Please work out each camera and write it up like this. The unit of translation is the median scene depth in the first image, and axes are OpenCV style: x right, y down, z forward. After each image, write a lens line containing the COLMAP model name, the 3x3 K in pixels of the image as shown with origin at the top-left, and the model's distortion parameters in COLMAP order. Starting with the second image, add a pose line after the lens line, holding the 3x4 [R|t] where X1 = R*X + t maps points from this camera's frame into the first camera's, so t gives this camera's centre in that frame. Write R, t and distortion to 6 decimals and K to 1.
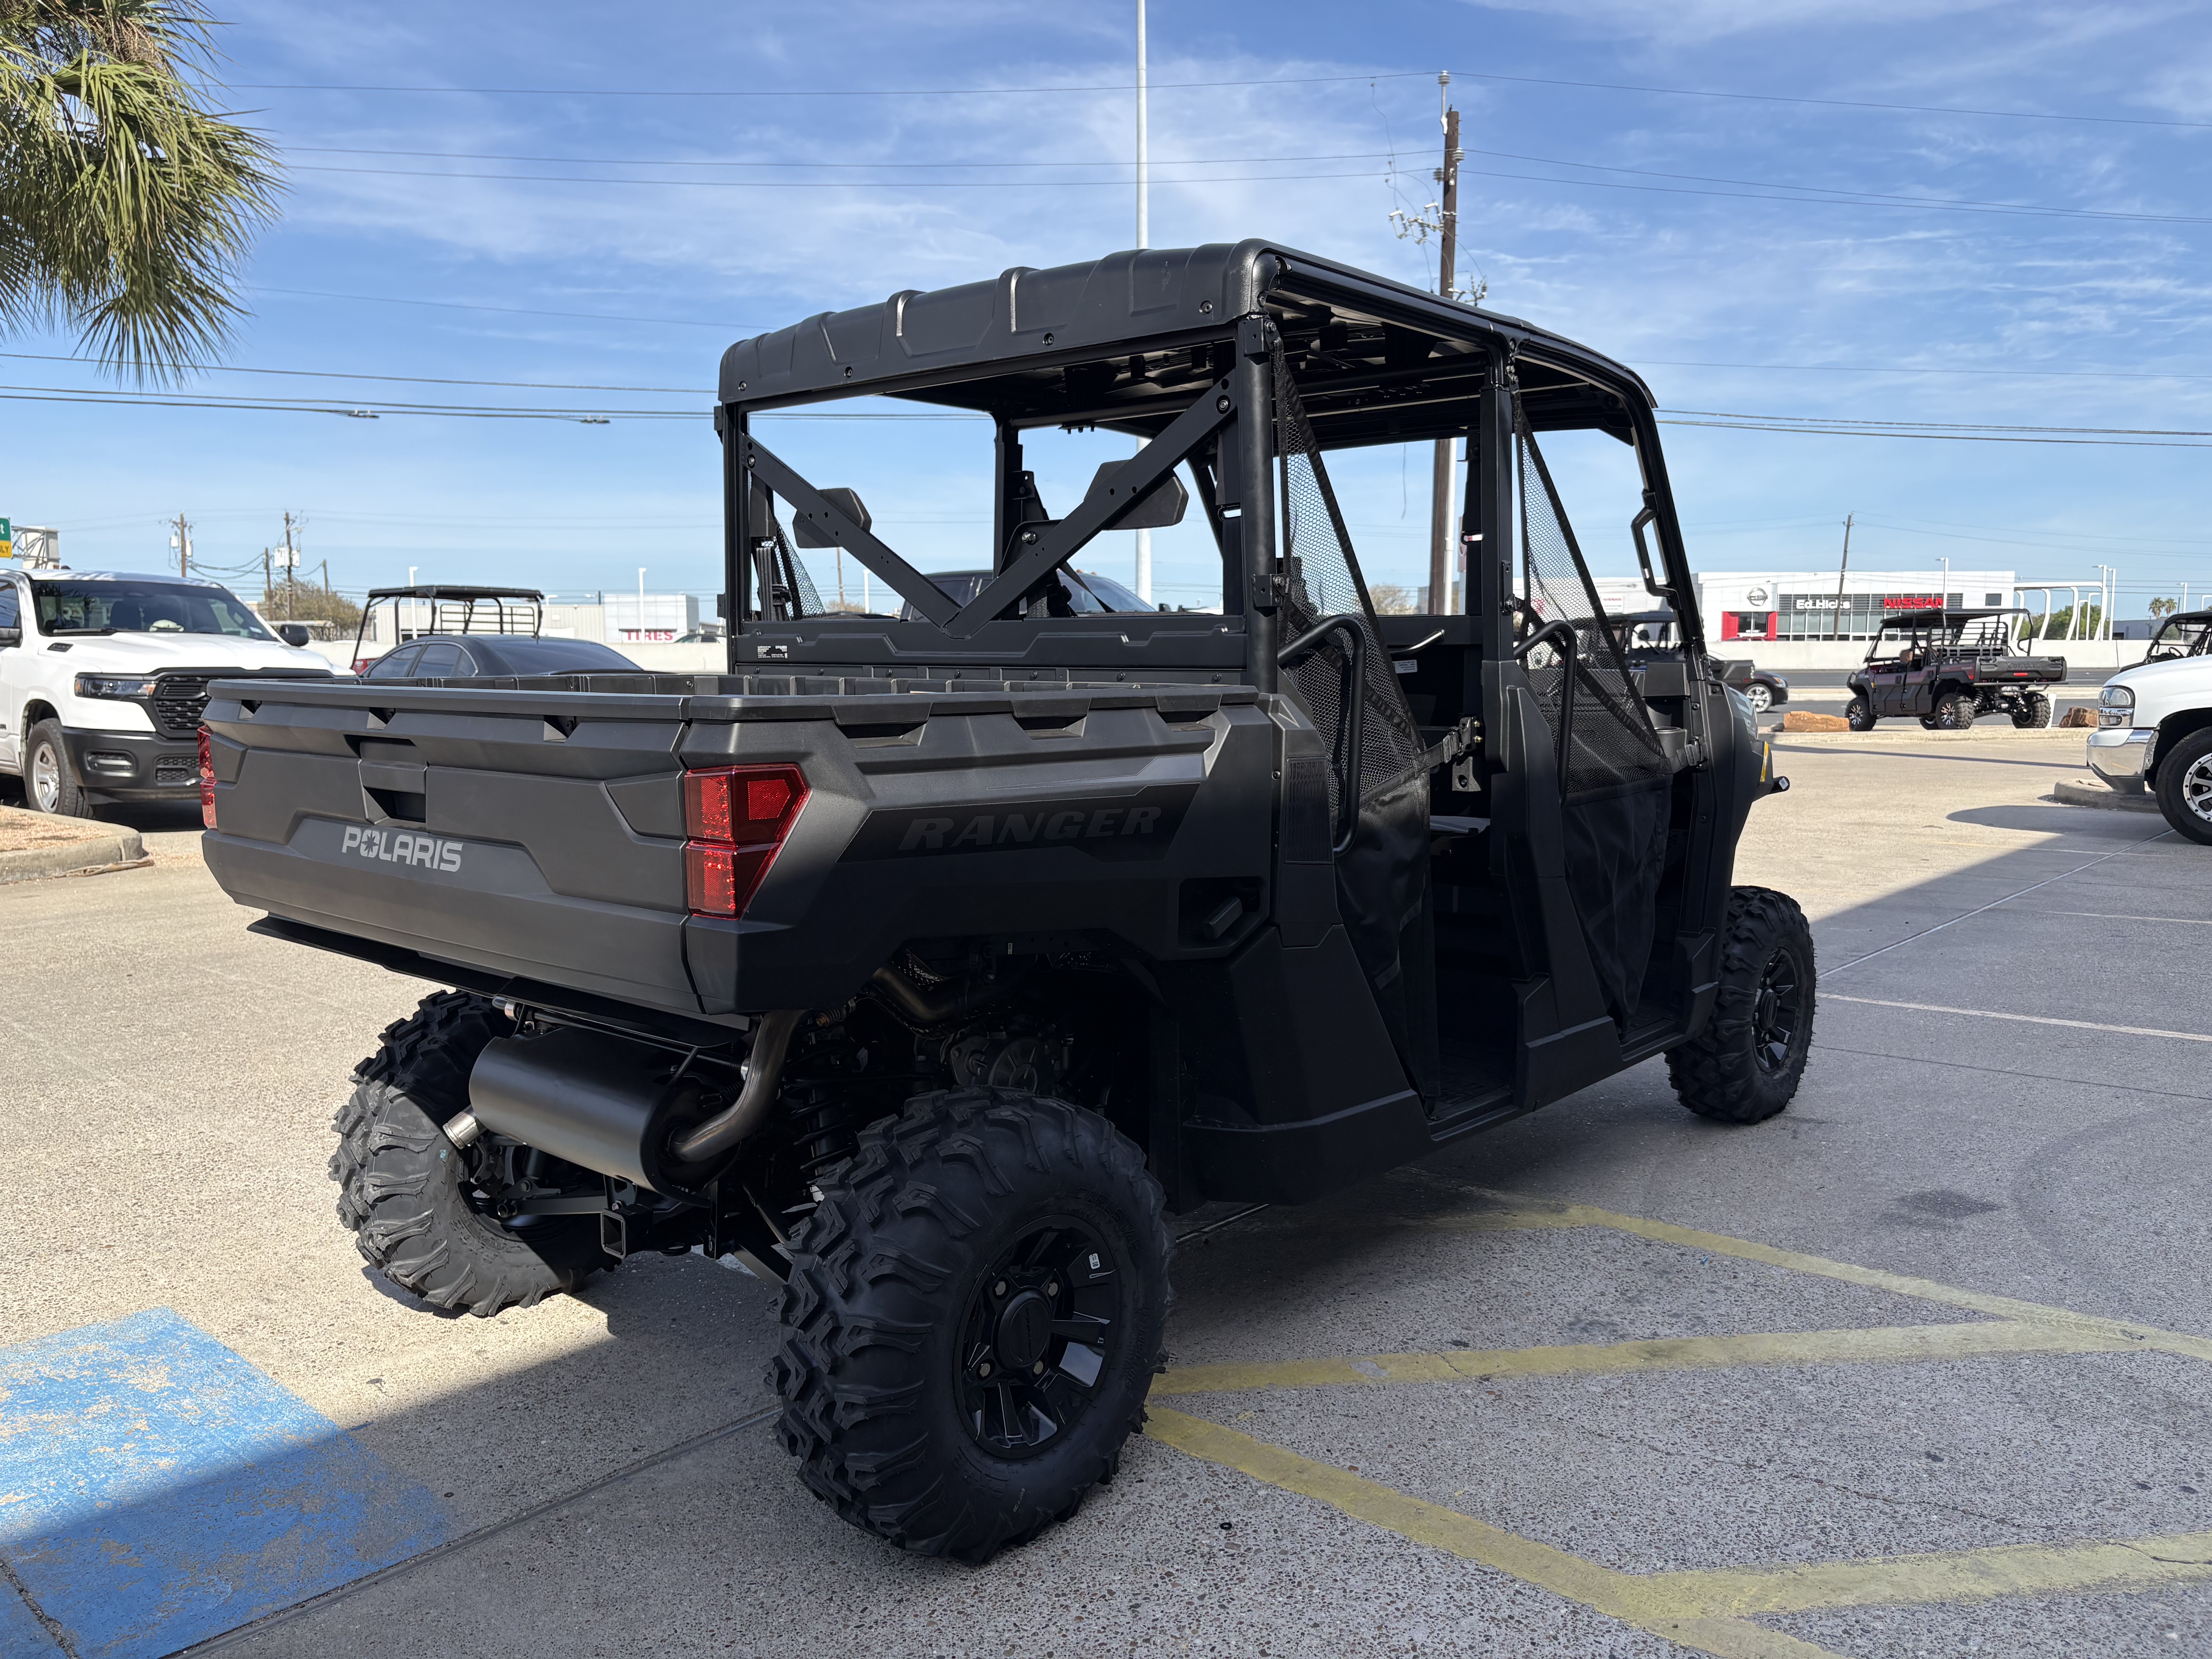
lens RADIAL K [[1675.3, 0, 1106.0], [0, 1675.3, 829.5], [0, 0, 1]] dist [0.004239, 0.001759]
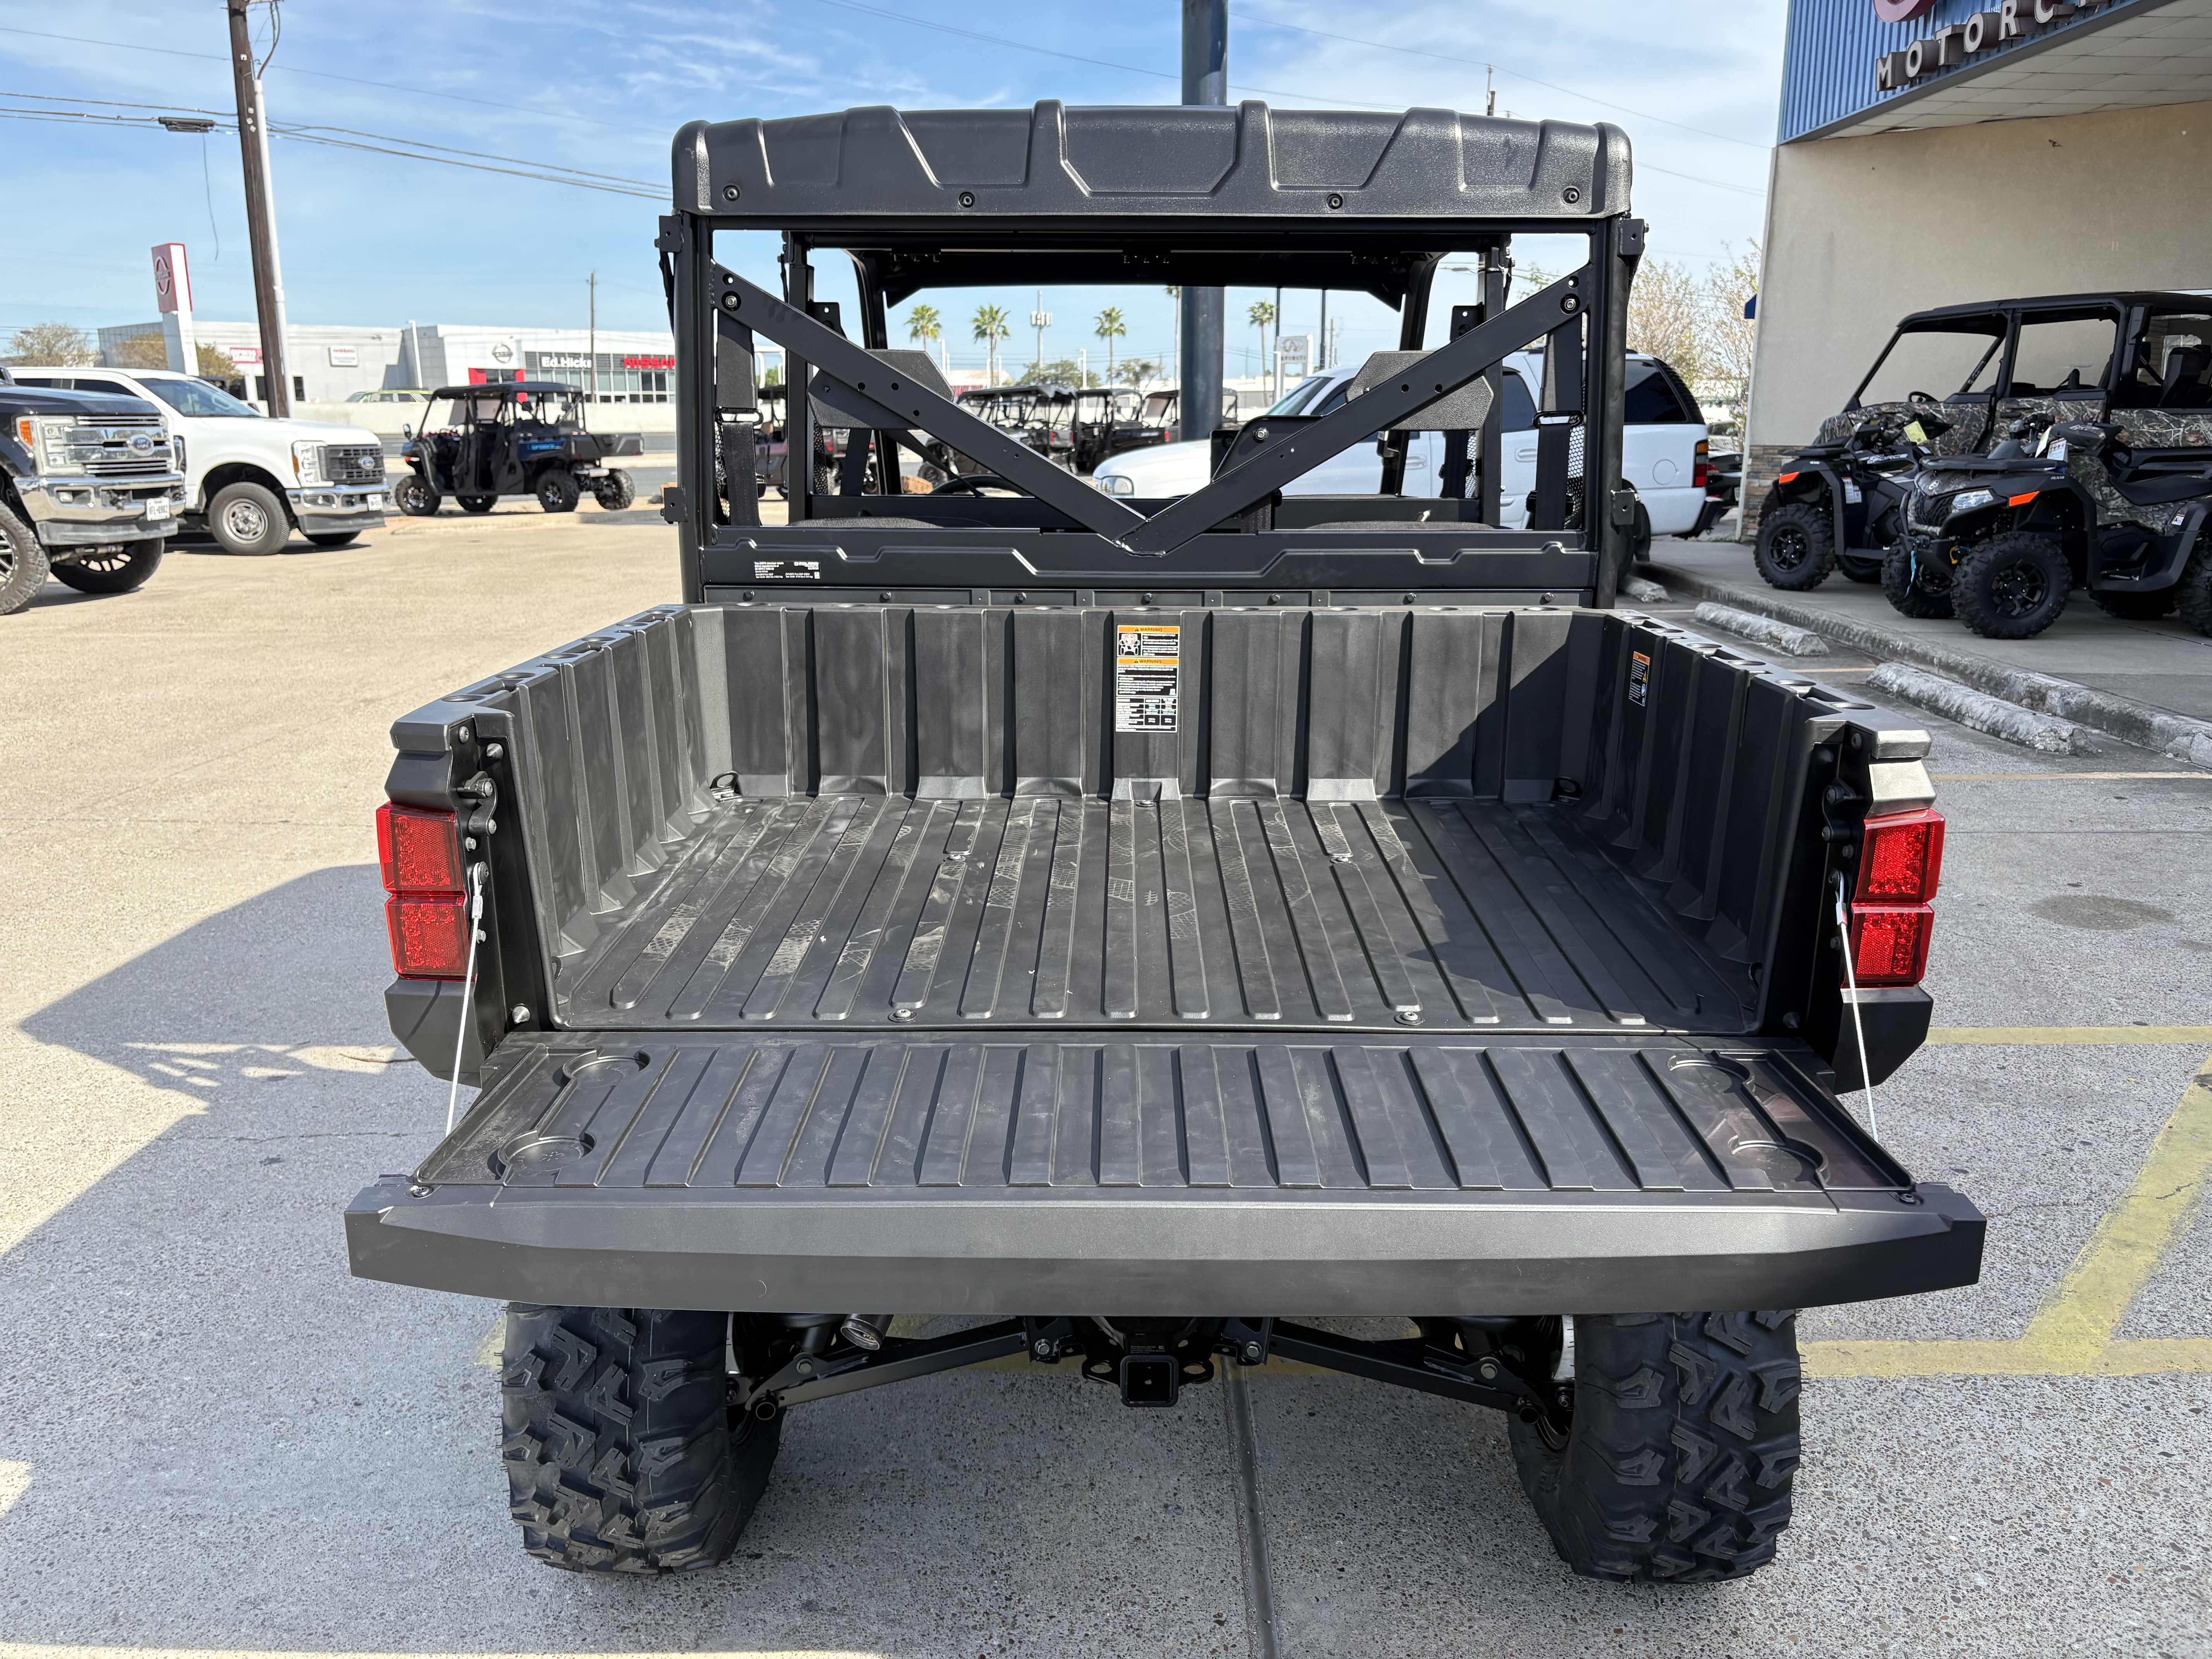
lens RADIAL K [[1700.2, 0, 1106.0], [0, 1700.2, 829.5], [0, 0, 1]] dist [-0.004287, -0.005909]
pose [[0.755873, -0.153955, 0.636360, -0.580625], [0.065097, 0.984816, 0.160935, -0.103550], [-0.651474, -0.080222, 0.754418, 0.330511]]
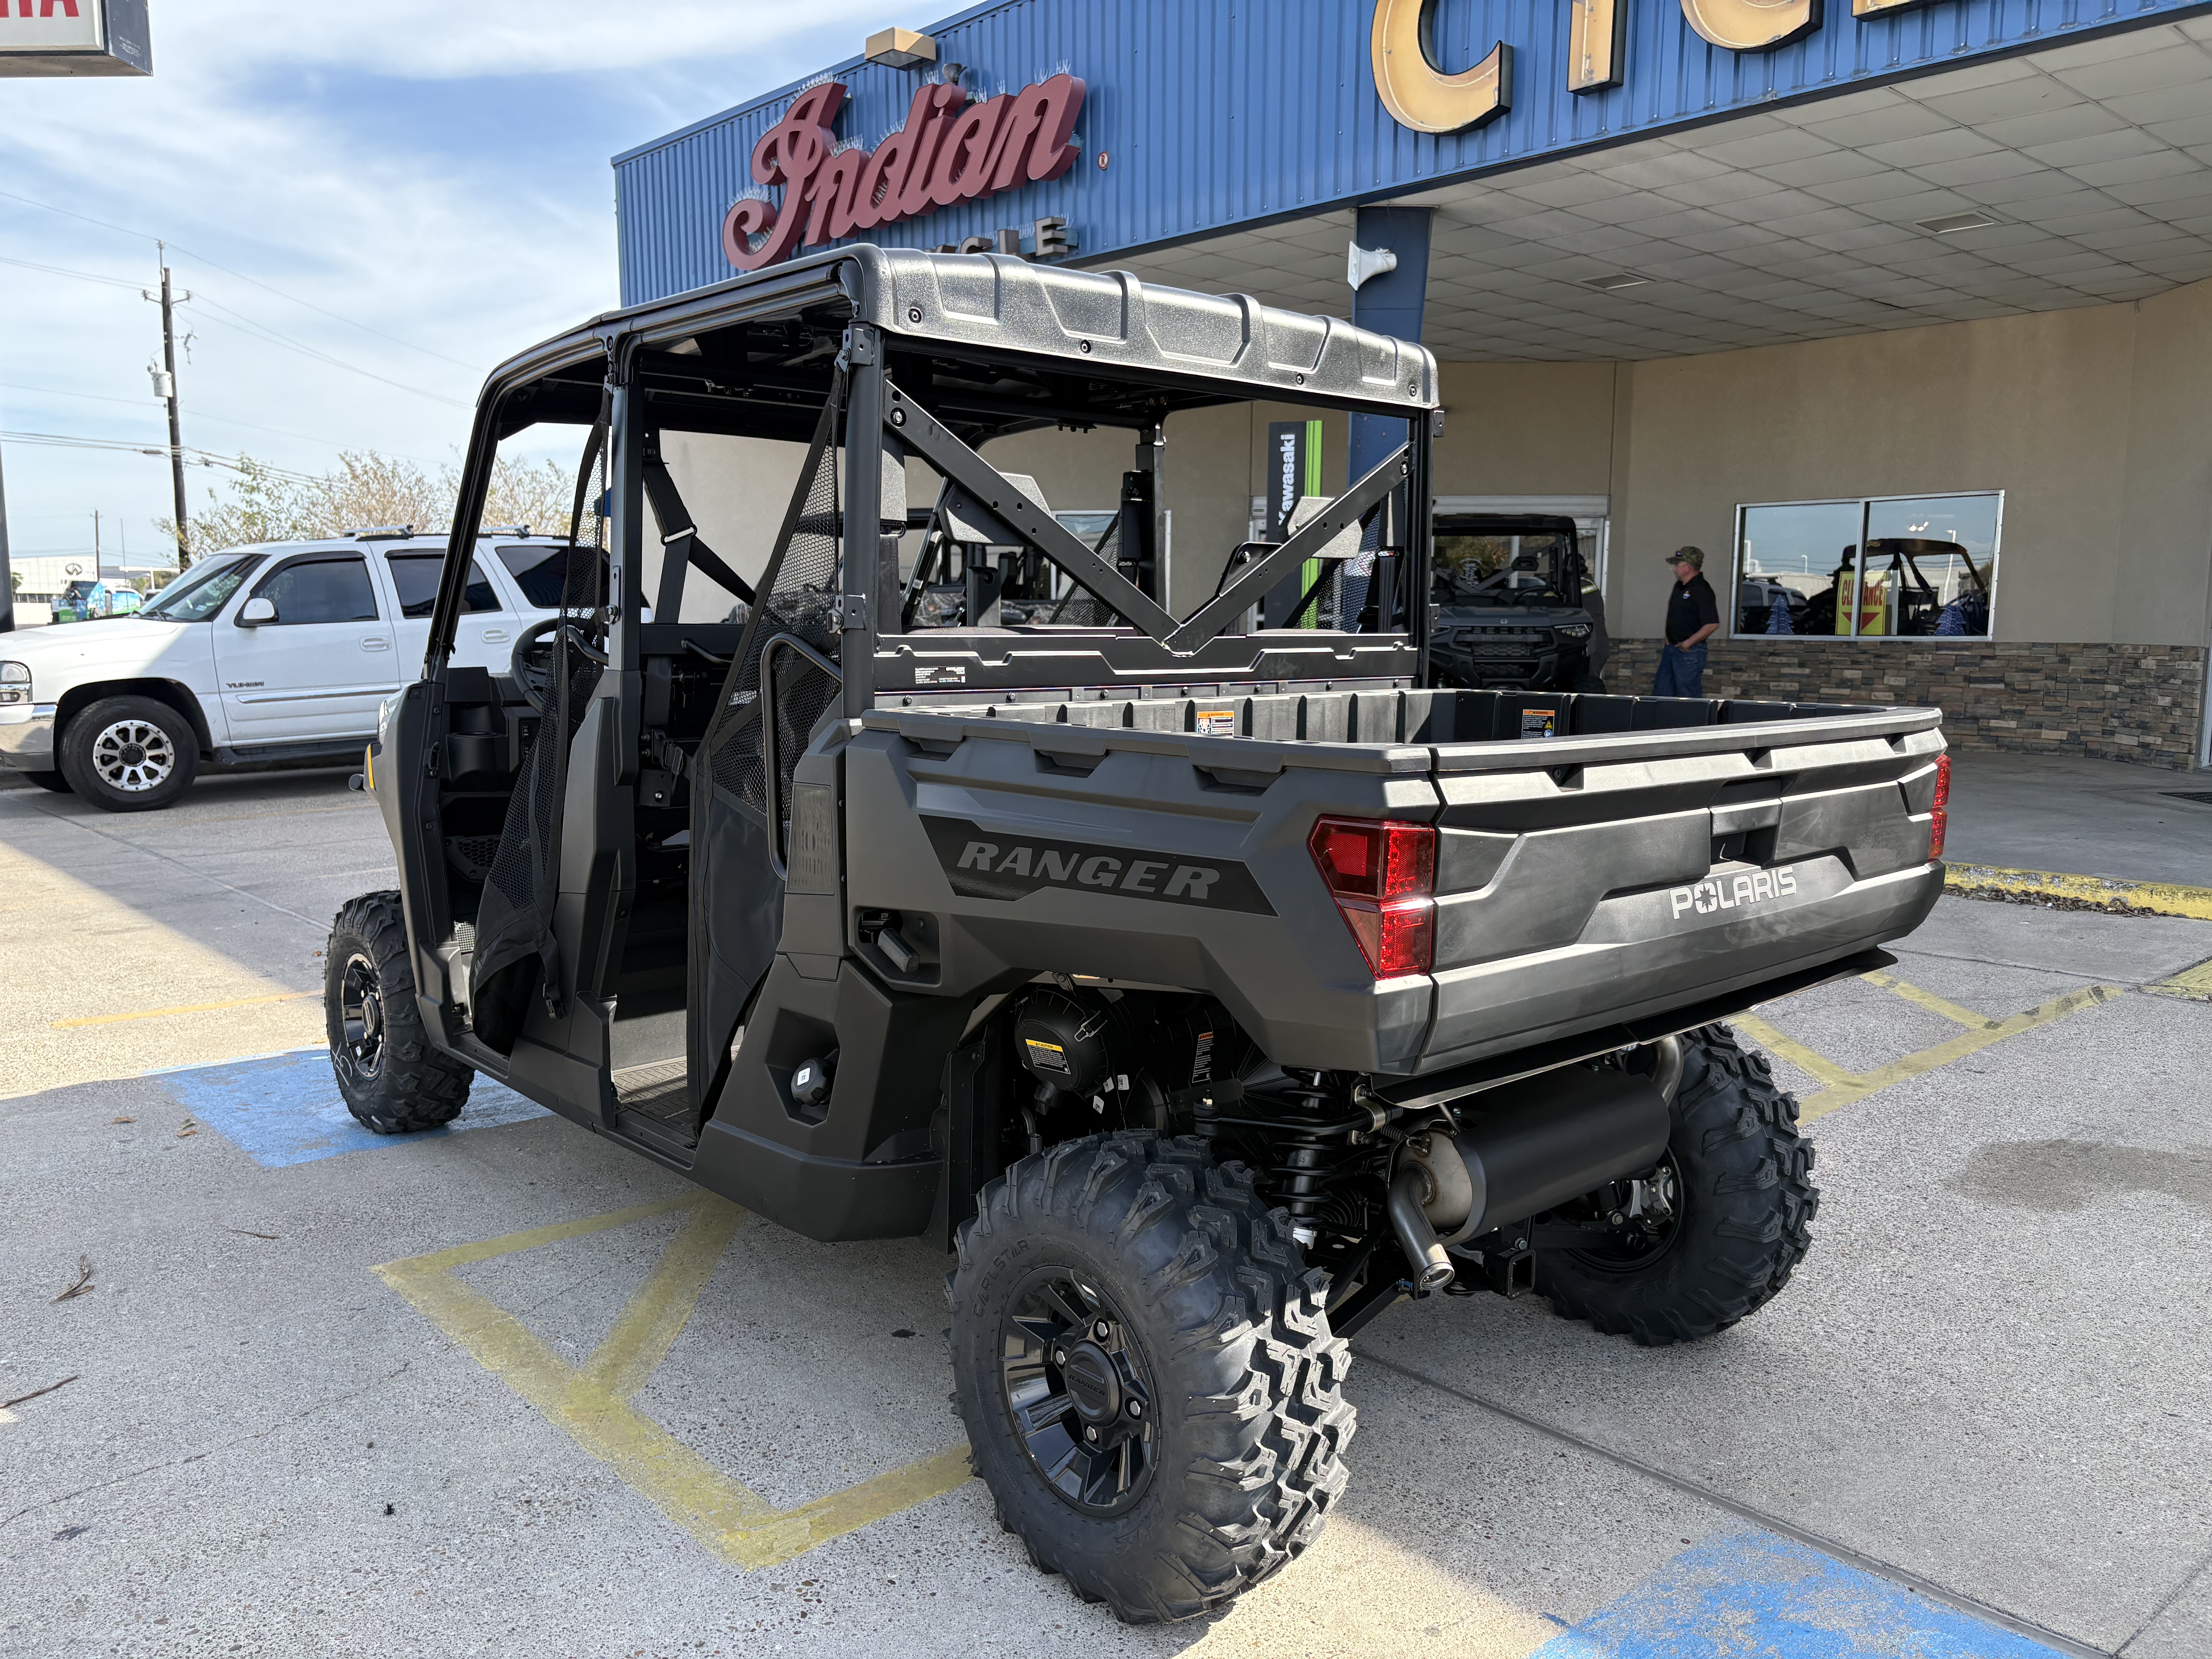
lens RADIAL K [[1700.2, 0, 1106.0], [0, 1700.2, 829.5], [0, 0, 1]] dist [-0.004287, -0.005909]
pose [[0.111553, -0.122581, 0.986169, -0.956939], [0.098788, 0.988815, 0.111735, -0.114260], [-0.988836, 0.084958, 0.122415, 0.826647]]
